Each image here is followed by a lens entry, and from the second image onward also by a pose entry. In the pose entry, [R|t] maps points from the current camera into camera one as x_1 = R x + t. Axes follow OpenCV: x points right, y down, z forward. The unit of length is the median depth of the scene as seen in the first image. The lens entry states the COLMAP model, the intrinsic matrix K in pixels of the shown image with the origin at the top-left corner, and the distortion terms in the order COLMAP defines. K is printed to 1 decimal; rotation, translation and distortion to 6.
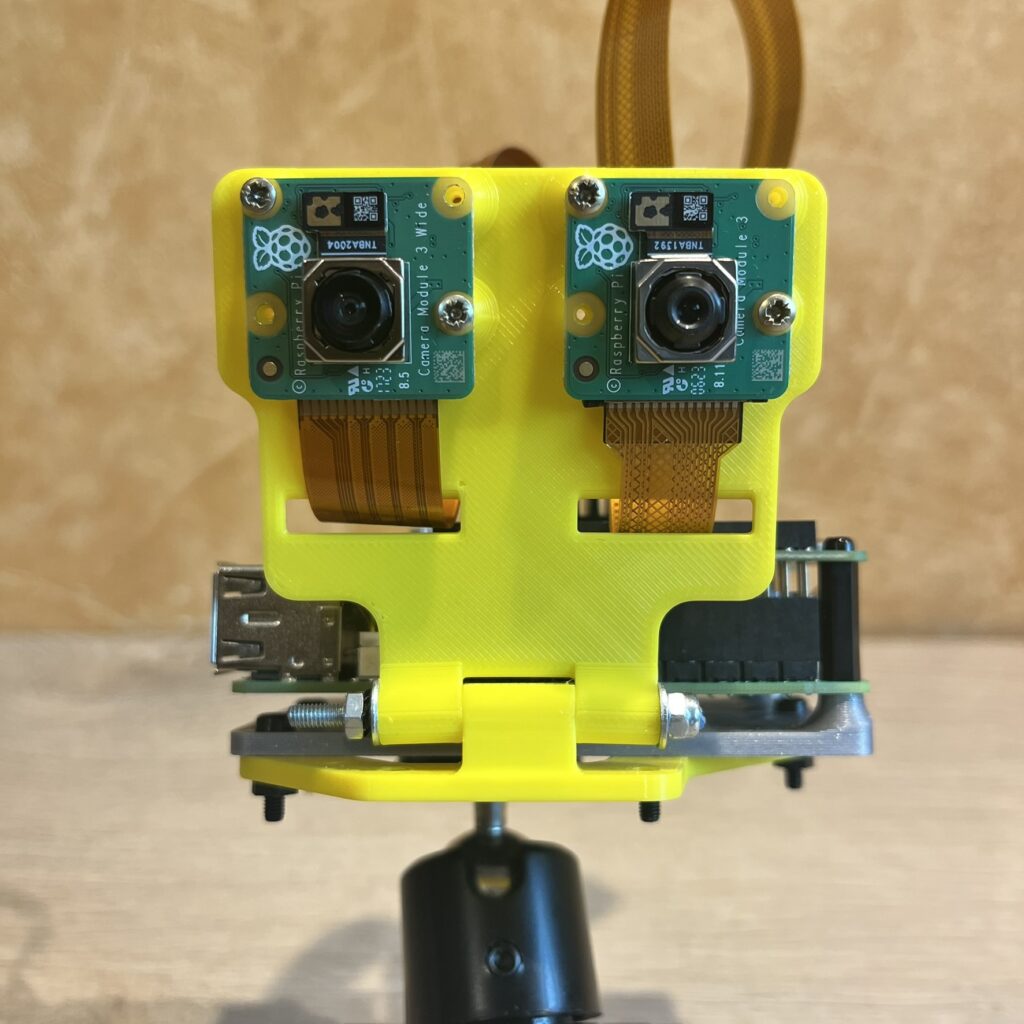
lens RADIAL K [[1084.0, 0, 506.4], [0, 1084.0, 502.7], [0, 0, 1]] dist [0.006522, 0.000000]
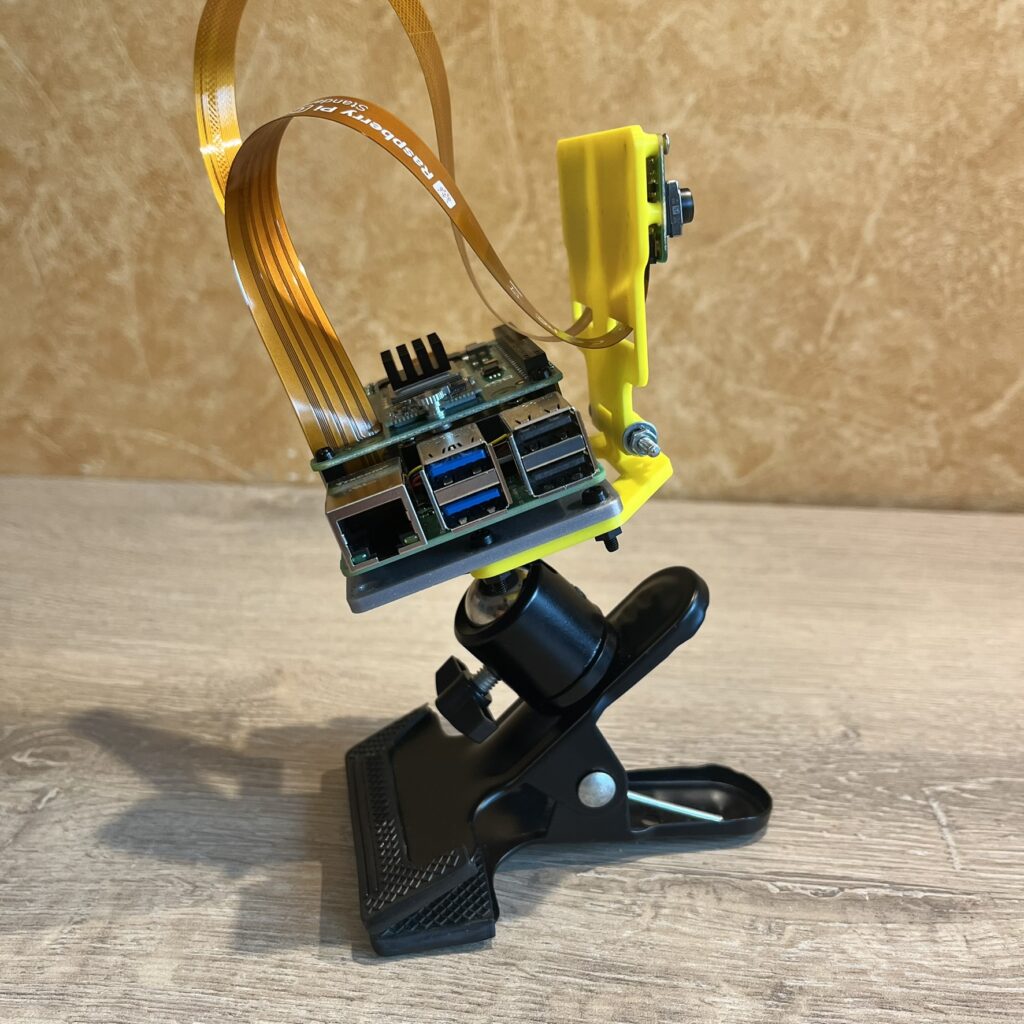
lens RADIAL K [[1084.0, 0, 506.8], [0, 1084.0, 521.1], [0, 0, 1]] dist [0.006522, 0.000000]
pose [[0.998728, 0.037758, -0.033427, 0.005973], [-0.035842, 0.997777, 0.056185, 0.091189], [0.035474, -0.054915, 0.997861, -0.315095]]
